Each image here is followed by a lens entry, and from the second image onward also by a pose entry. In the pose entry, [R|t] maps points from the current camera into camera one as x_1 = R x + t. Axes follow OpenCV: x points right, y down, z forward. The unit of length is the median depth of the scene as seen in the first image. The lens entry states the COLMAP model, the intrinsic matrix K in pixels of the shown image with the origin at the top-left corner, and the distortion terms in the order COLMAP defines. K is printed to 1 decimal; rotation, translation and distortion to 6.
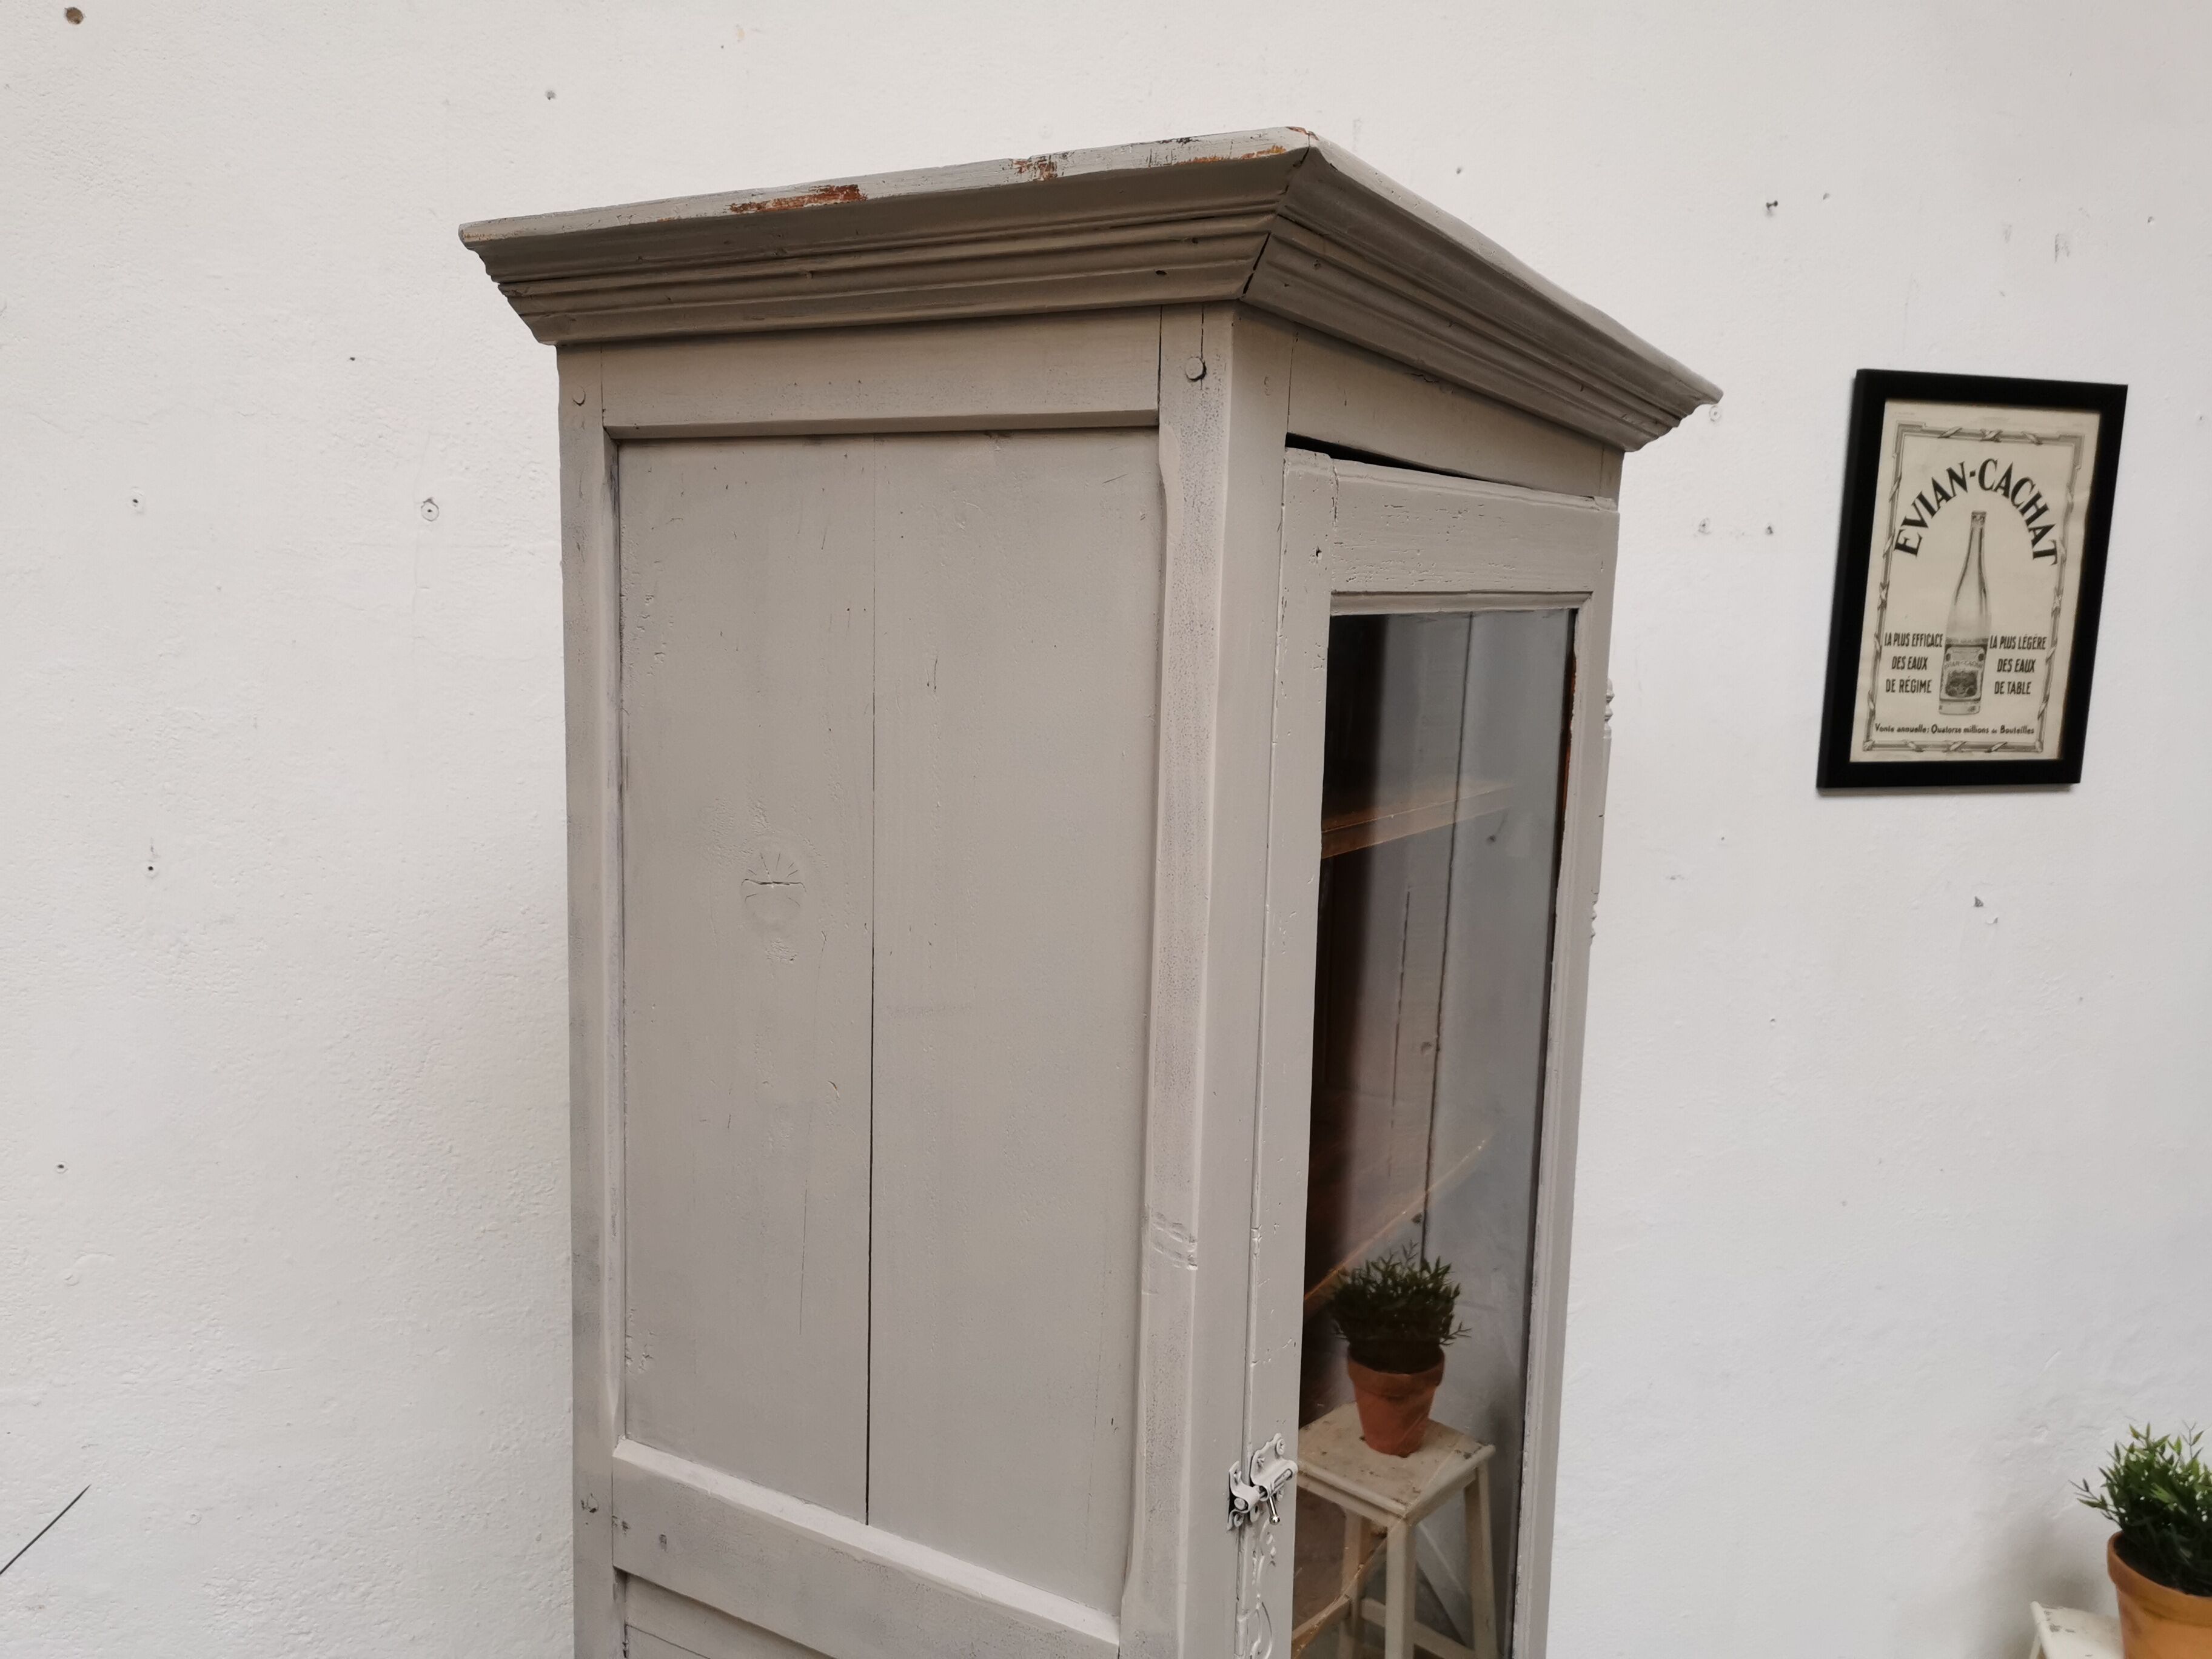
lens RADIAL K [[1710.6, 0, 1112.9], [0, 1710.6, 825.5], [0, 0, 1]] dist [0.050067, -0.041804]
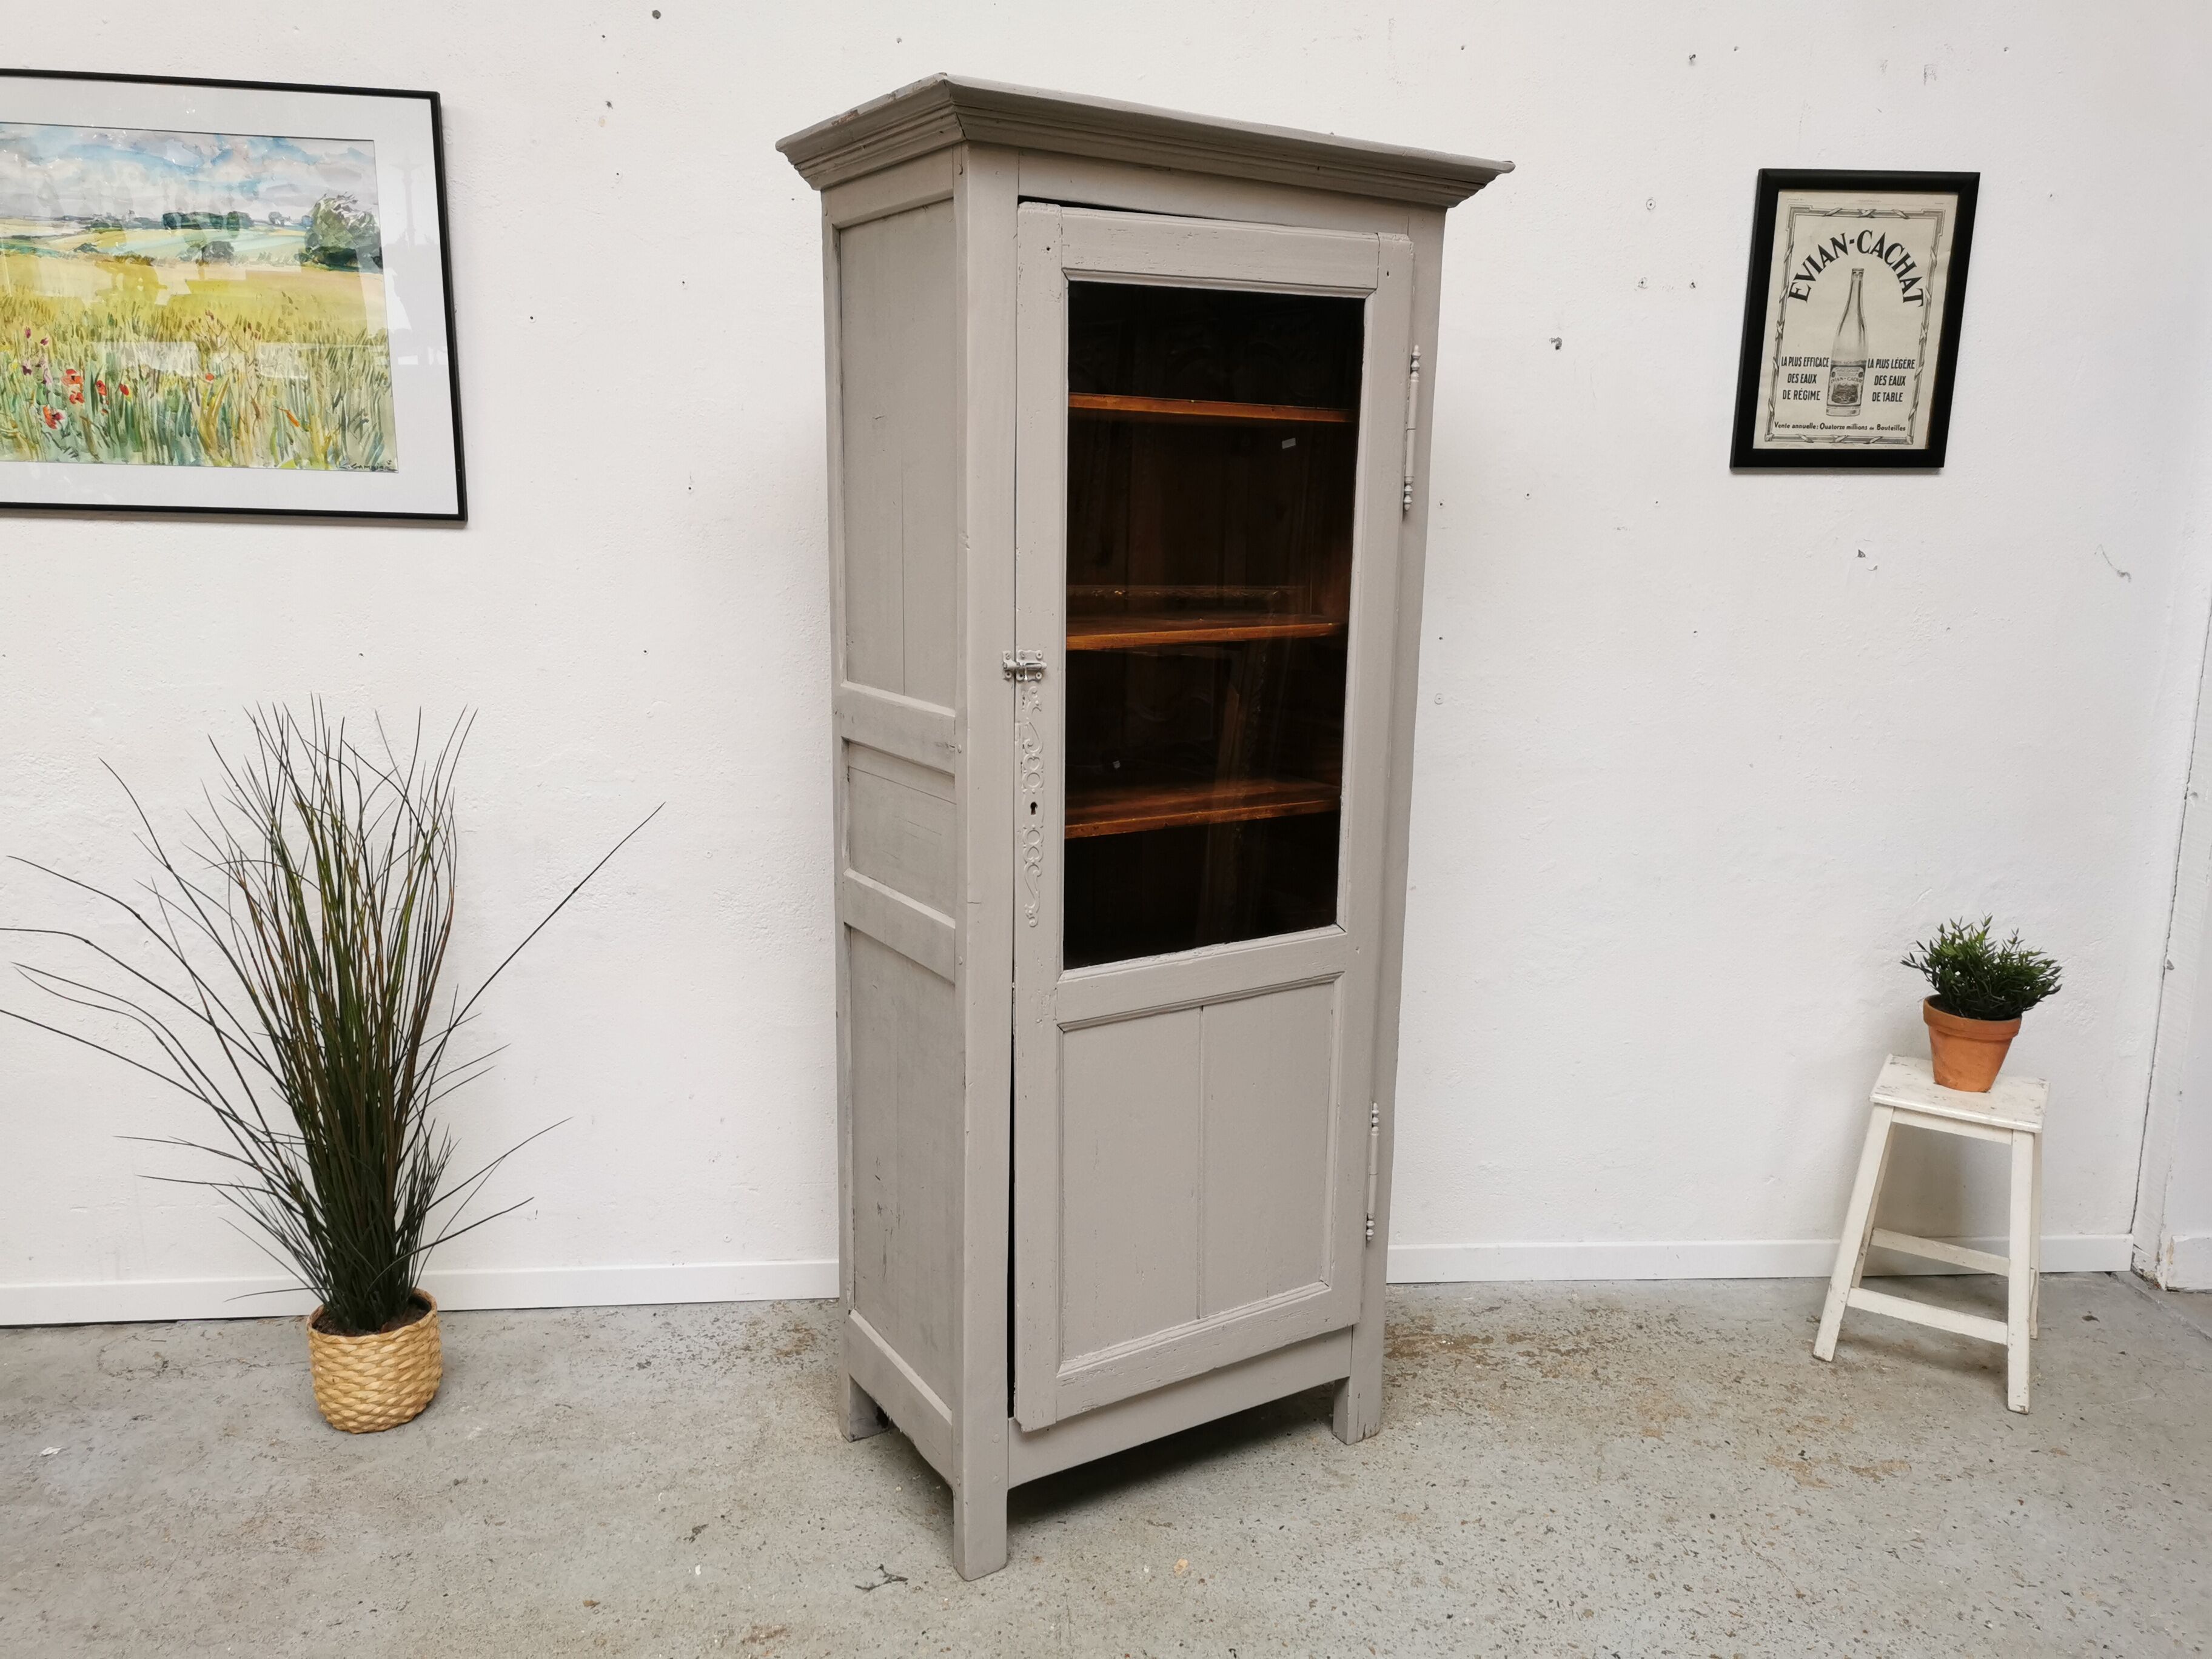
lens RADIAL K [[1710.6, 0, 1107.8], [0, 1710.6, 832.6], [0, 0, 1]] dist [0.050067, -0.041804]
pose [[0.978065, 0.031233, -0.205944, 0.205518], [-0.018055, 0.997685, 0.065560, 0.200205], [0.207514, -0.060404, 0.976365, -0.548128]]
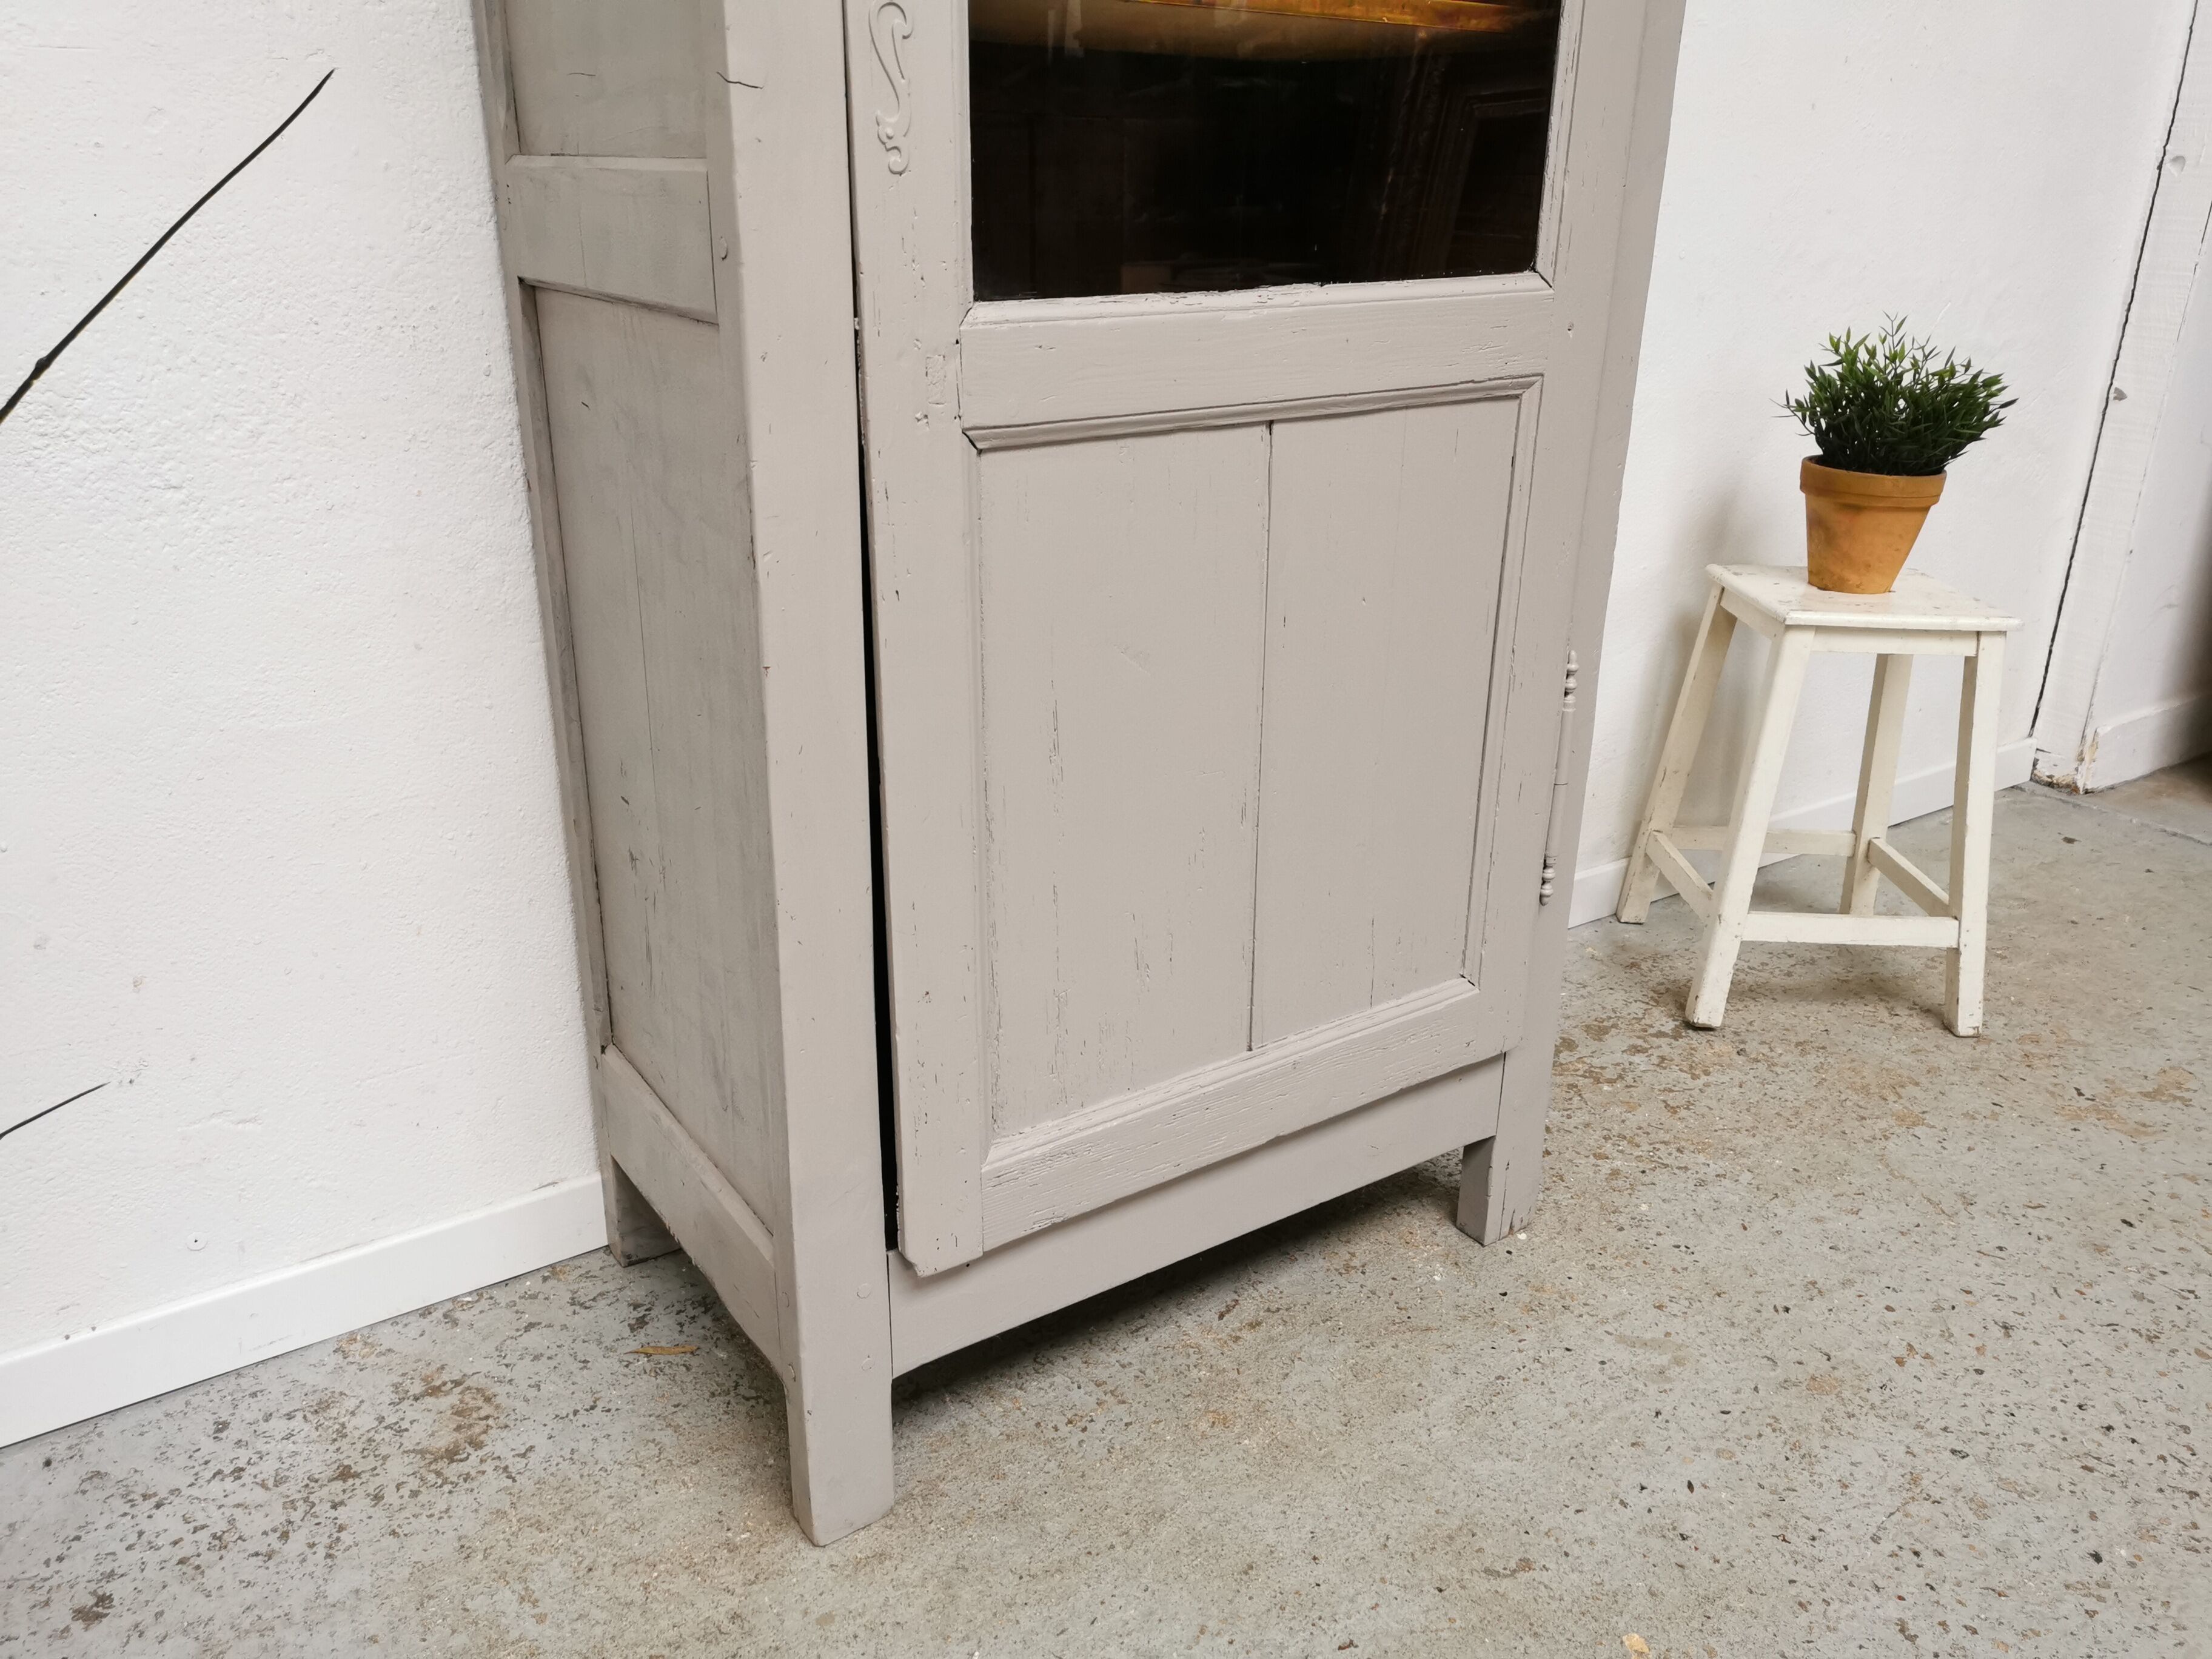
lens RADIAL K [[1710.6, 0, 1112.1], [0, 1710.6, 839.0], [0, 0, 1]] dist [0.050067, -0.041804]
pose [[0.951759, -0.121386, 0.281817, -0.263306], [0.048798, 0.966615, 0.251544, 0.367317], [-0.302942, -0.225657, 0.925908, 0.166453]]
